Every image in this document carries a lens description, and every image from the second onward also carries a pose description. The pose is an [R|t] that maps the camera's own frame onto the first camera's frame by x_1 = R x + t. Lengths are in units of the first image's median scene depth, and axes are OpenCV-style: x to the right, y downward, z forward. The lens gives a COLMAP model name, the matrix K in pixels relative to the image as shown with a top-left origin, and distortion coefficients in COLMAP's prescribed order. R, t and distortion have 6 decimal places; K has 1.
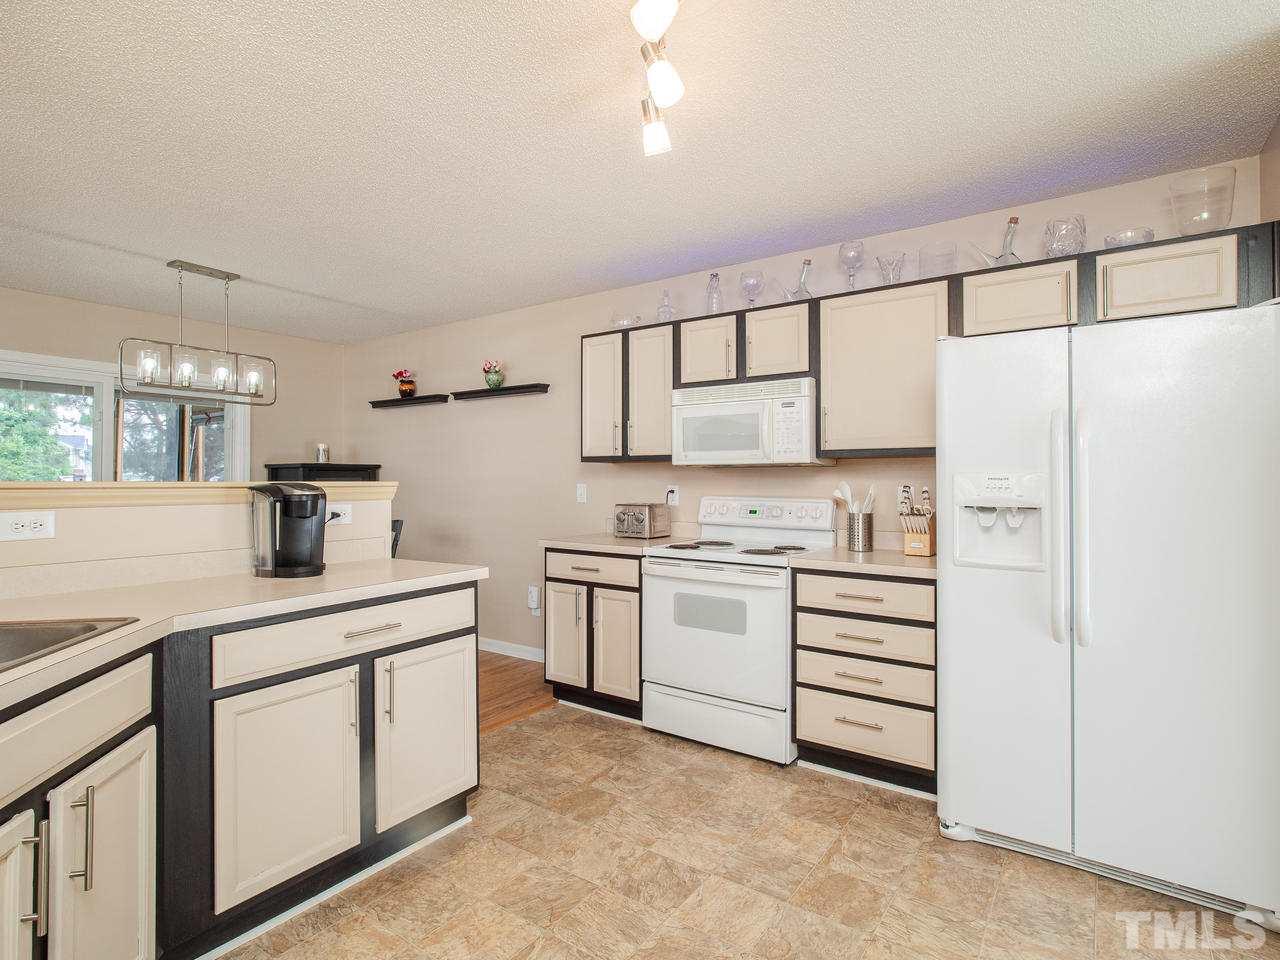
lens RADIAL K [[667.4, 0, 640.0], [0, 667.4, 480.0], [0, 0, 1]] dist [0.004985, 0.000609]
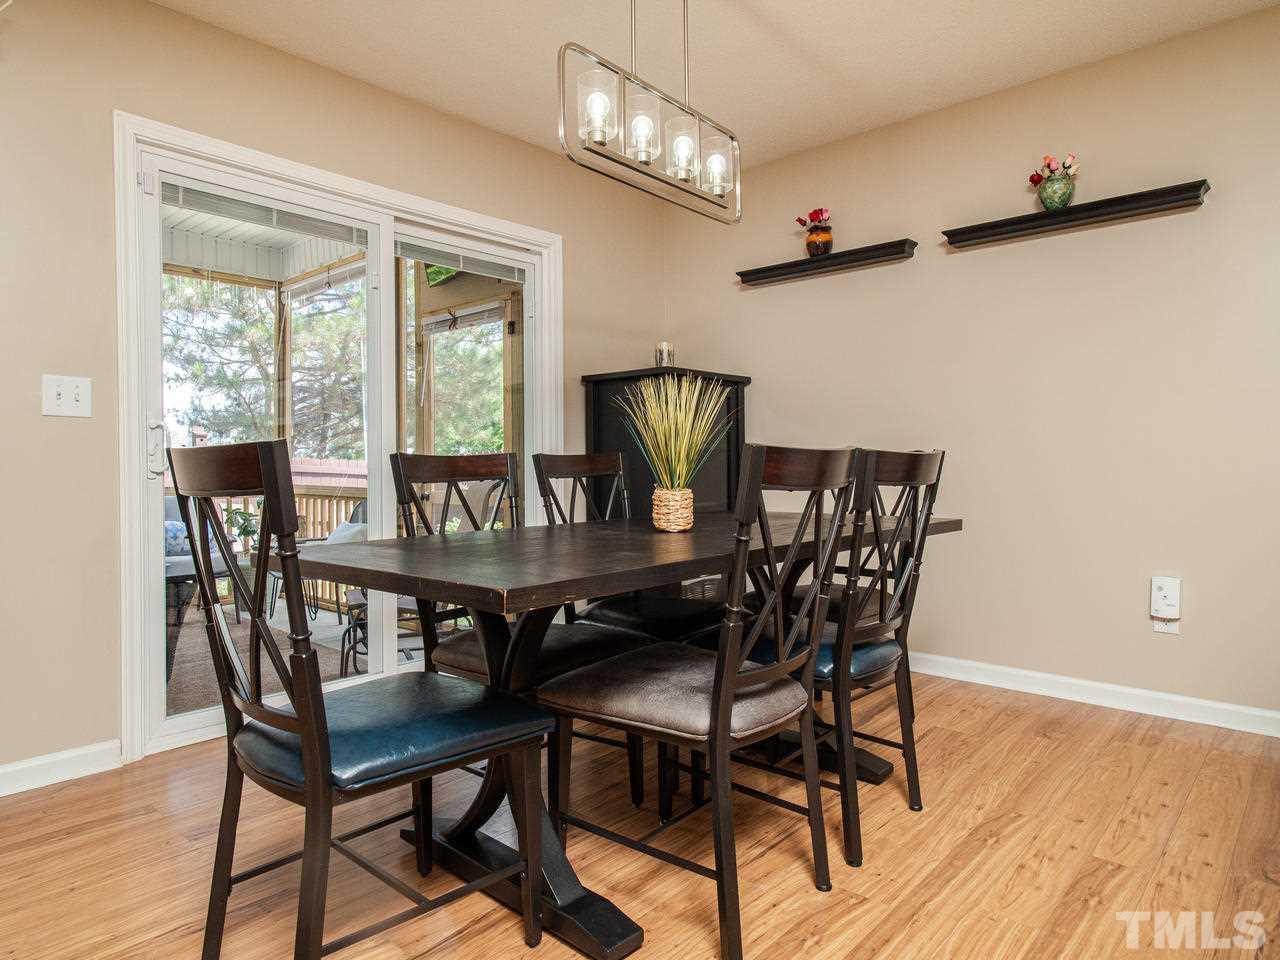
lens RADIAL K [[793.0, 0, 640.0], [0, 793.0, 480.0], [0, 0, 1]] dist [-0.001436, -0.001092]
pose [[0.992737, -0.002478, -0.120276, -0.662452], [0.005009, 0.999772, 0.020749, 0.090869], [0.120197, -0.021201, 0.992524, 0.444522]]
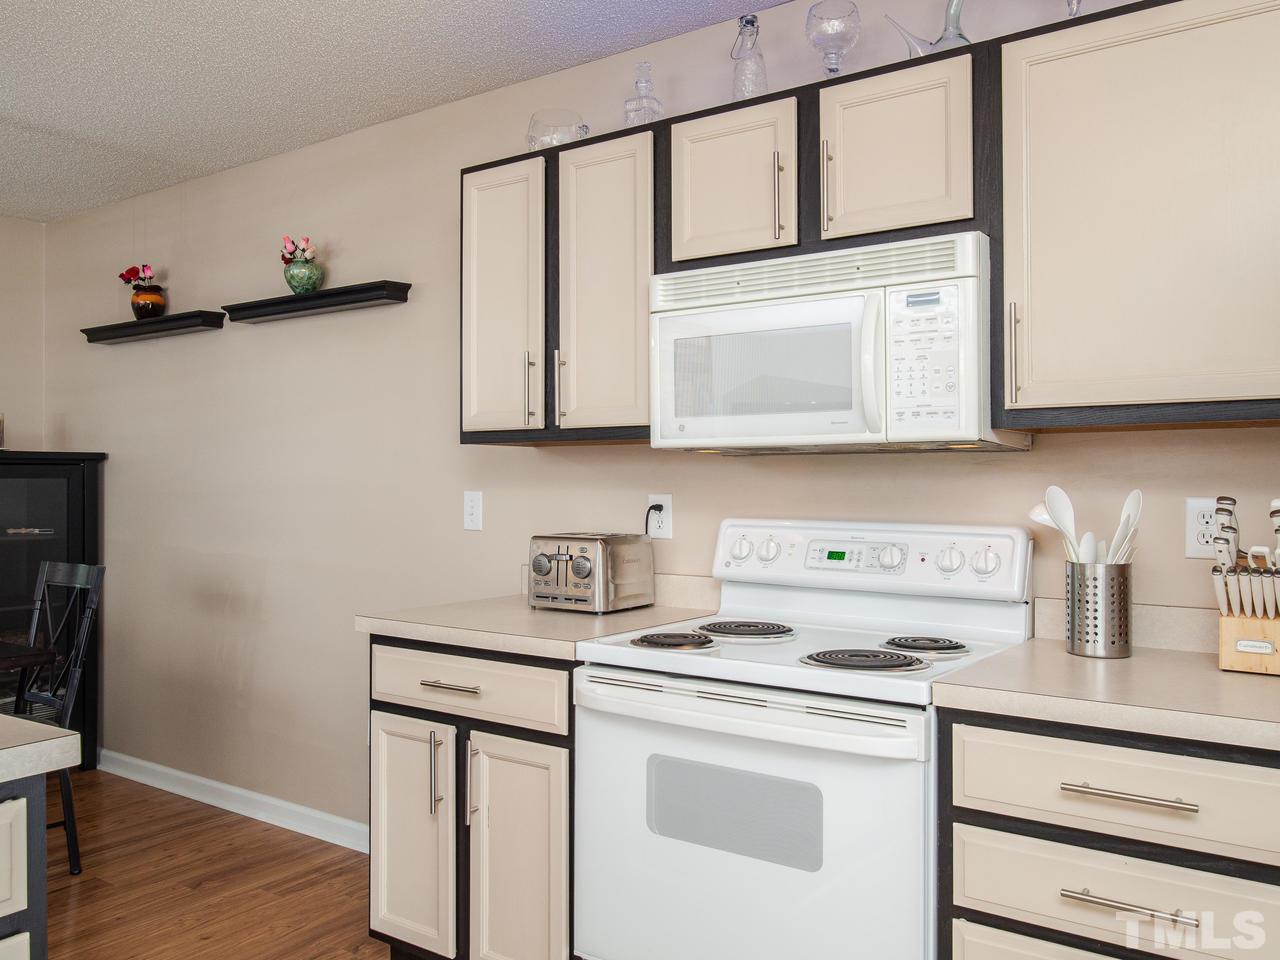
lens RADIAL K [[1064.4, 0, 640.0], [0, 1064.4, 480.0], [0, 0, 1]] dist [0.000689, -0.001389]
pose [[0.999963, -0.000688, -0.008603, 0.047875], [0.000671, 0.999998, -0.001992, -0.000325], [0.008604, 0.001986, 0.999961, 0.310239]]
